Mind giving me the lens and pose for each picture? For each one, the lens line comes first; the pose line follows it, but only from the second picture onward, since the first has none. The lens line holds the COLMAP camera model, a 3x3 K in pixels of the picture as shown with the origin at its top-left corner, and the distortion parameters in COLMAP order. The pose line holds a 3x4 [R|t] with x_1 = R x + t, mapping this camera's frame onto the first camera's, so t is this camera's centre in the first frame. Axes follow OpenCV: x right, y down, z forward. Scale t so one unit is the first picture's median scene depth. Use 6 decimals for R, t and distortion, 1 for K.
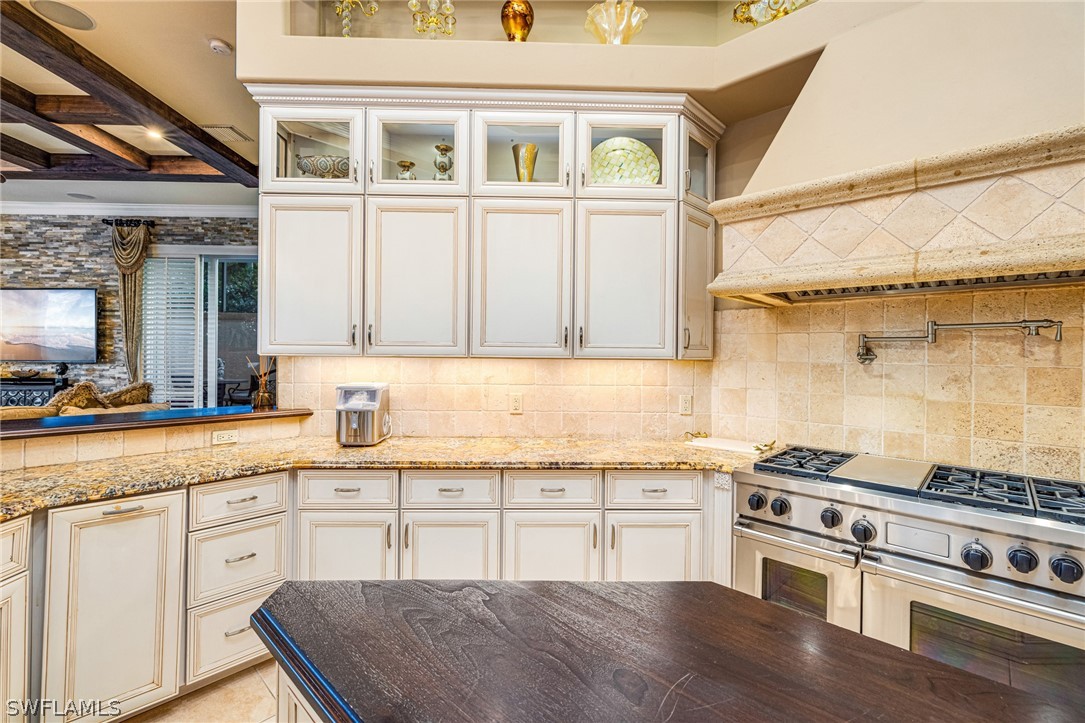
lens RADIAL K [[477.8, 0, 542.0], [0, 477.8, 355.0], [0, 0, 1]] dist [-0.004000, 0.002138]
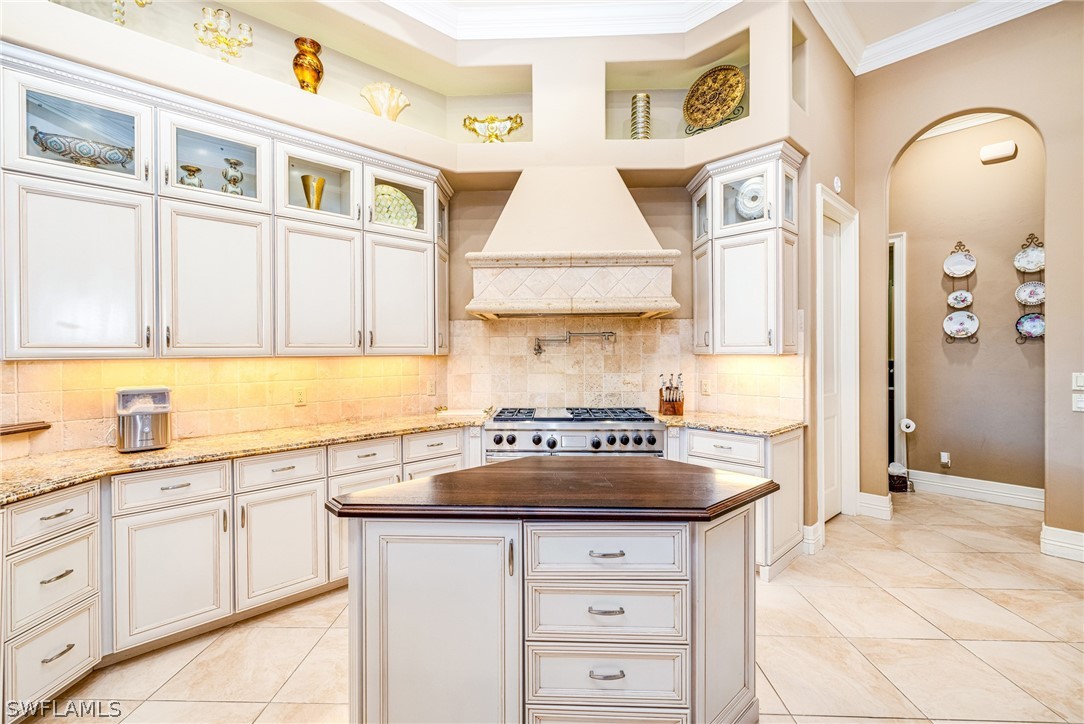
lens RADIAL K [[477.3, 0, 539.0], [0, 477.3, 355.9], [0, 0, 1]] dist [-0.004000, 0.002138]
pose [[0.741649, -0.022032, 0.670427, -0.455044], [0.016843, 0.999757, 0.014222, -0.003104], [-0.670577, 0.000744, 0.741839, -0.268746]]
